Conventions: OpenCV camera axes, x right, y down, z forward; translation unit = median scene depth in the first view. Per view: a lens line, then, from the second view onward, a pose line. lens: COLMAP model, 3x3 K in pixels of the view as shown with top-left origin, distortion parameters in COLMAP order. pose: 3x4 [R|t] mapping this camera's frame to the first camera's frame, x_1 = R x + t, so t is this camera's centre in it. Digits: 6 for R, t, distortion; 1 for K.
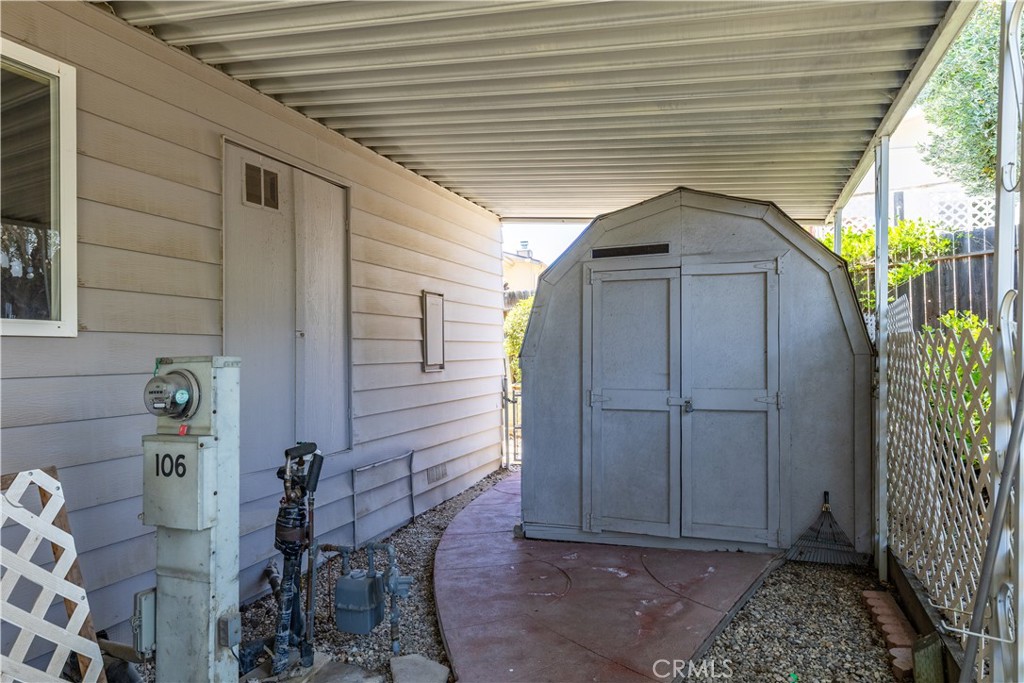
lens RADIAL K [[651.8, 0, 512.6], [0, 651.8, 343.6], [0, 0, 1]] dist [0.001611, -0.000051]
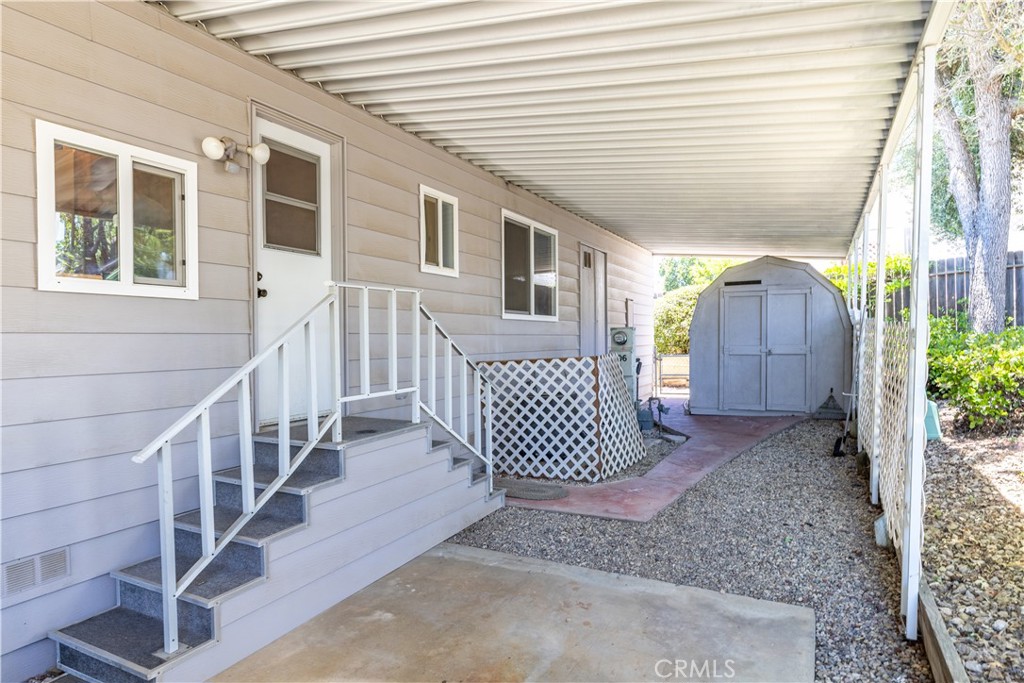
lens RADIAL K [[613.8, 0, 511.3], [0, 613.8, 341.8], [0, 0, 1]] dist [0.001408, 0.000598]
pose [[0.993590, 0.003467, -0.112987, -0.372631], [-0.001263, 0.999808, 0.019575, 0.017734], [0.113033, -0.019307, 0.993404, -1.187596]]
